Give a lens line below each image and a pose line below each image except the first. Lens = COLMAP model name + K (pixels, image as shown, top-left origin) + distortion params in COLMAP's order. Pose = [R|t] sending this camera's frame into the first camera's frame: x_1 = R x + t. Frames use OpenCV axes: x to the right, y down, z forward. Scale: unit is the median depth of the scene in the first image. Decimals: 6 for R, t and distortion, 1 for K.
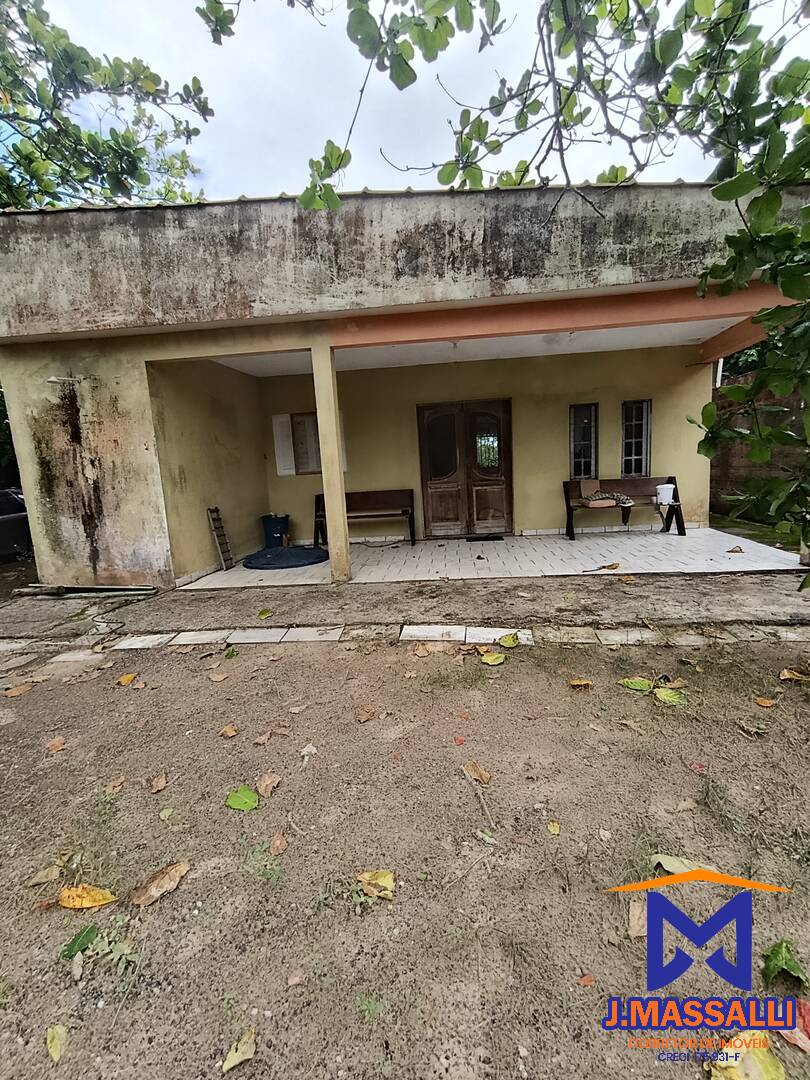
lens RADIAL K [[490.0, 0, 403.7], [0, 490.0, 540.5], [0, 0, 1]] dist [0.006196, 0.002423]
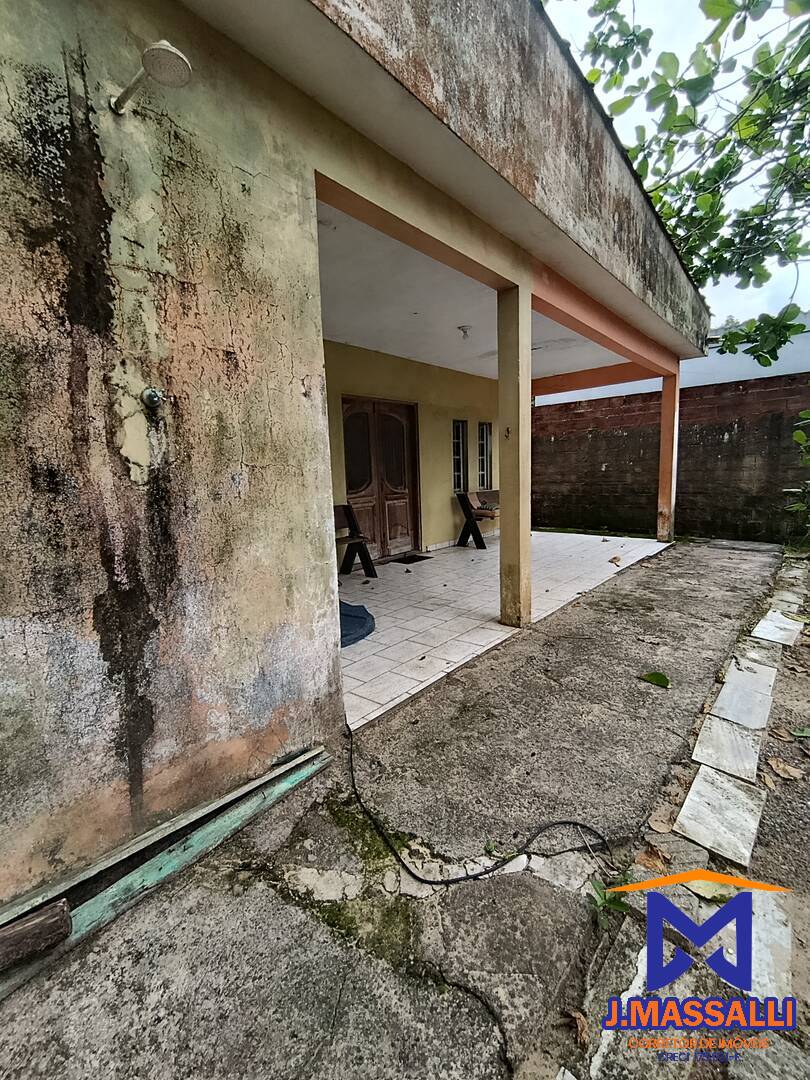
lens RADIAL K [[490.0, 0, 405.3], [0, 490.0, 539.1], [0, 0, 1]] dist [0.006196, 0.002423]
pose [[0.565385, -0.077585, 0.821170, -0.774920], [0.127775, 0.991787, 0.005731, -0.062411], [-0.814870, 0.101685, 0.570654, 0.698510]]
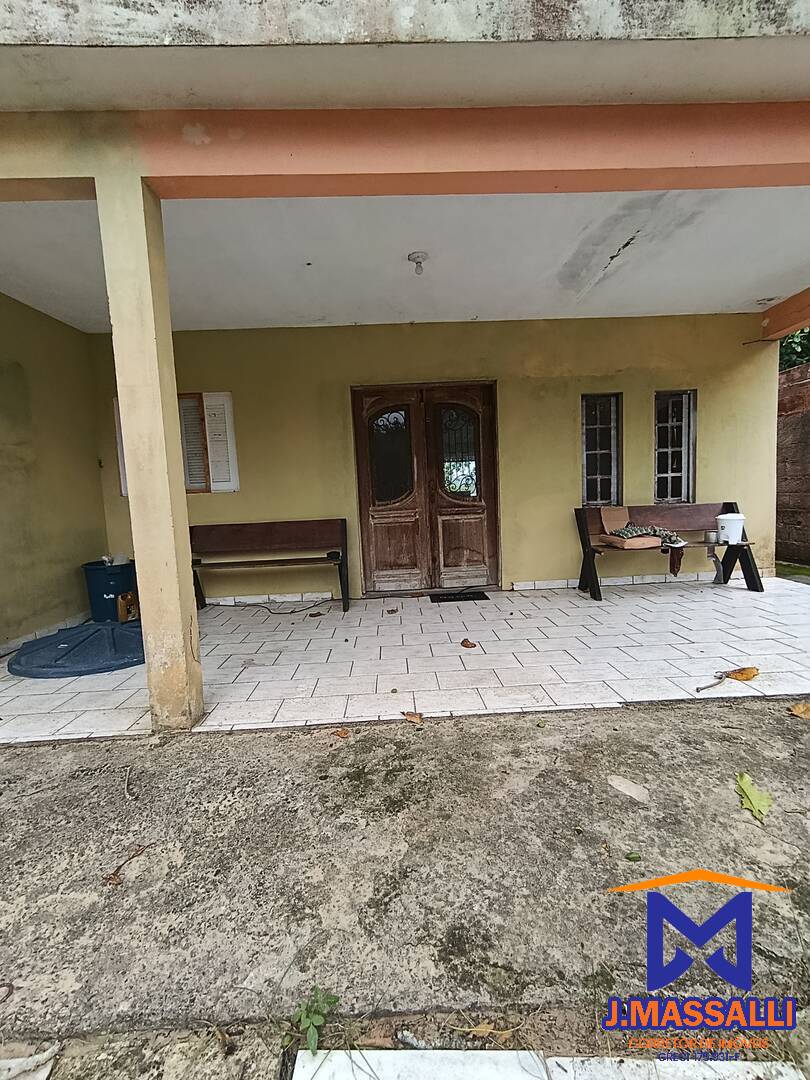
lens RADIAL K [[490.0, 0, 404.6], [0, 490.0, 538.2], [0, 0, 1]] dist [0.006196, 0.002423]
pose [[0.991327, 0.001038, 0.131411, 0.015818], [0.007889, 0.997695, -0.067393, -0.051111], [-0.131178, 0.067845, 0.989035, 0.513618]]
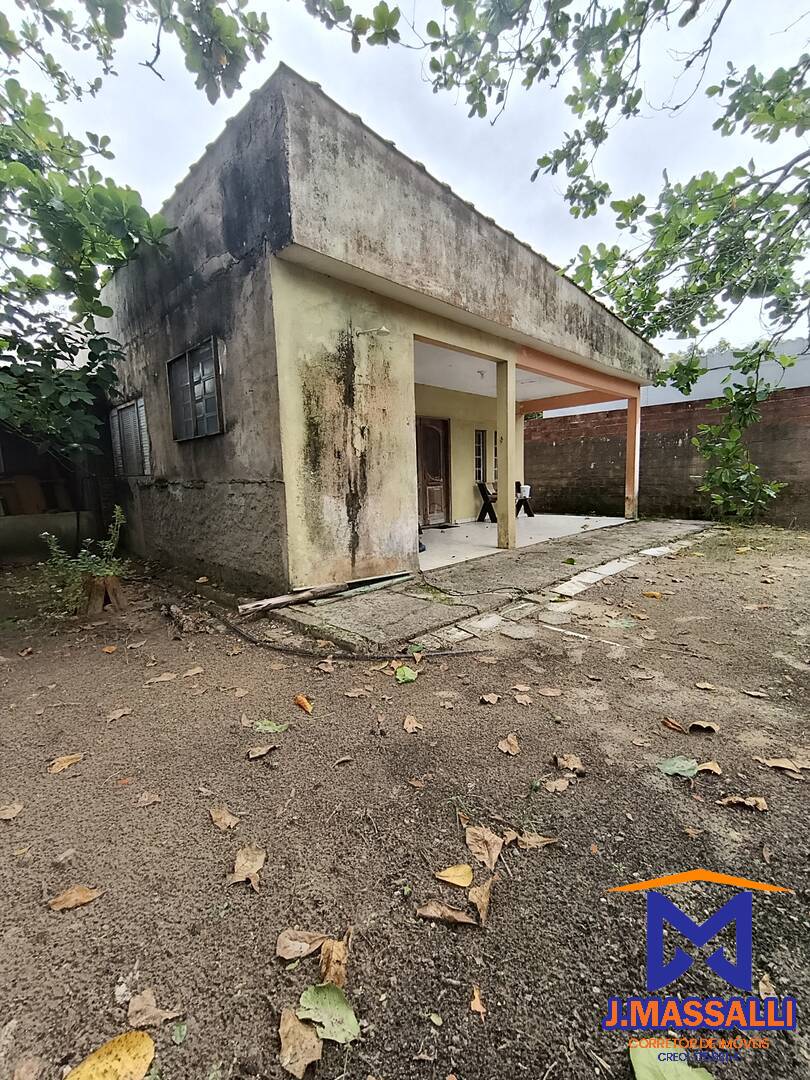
lens RADIAL K [[490.0, 0, 404.9], [0, 490.0, 539.4], [0, 0, 1]] dist [0.006196, 0.002423]
pose [[0.611041, -0.060825, 0.789259, -1.237453], [0.114530, 0.993346, -0.012115, 0.044627], [-0.783270, 0.097797, 0.613941, 0.428866]]
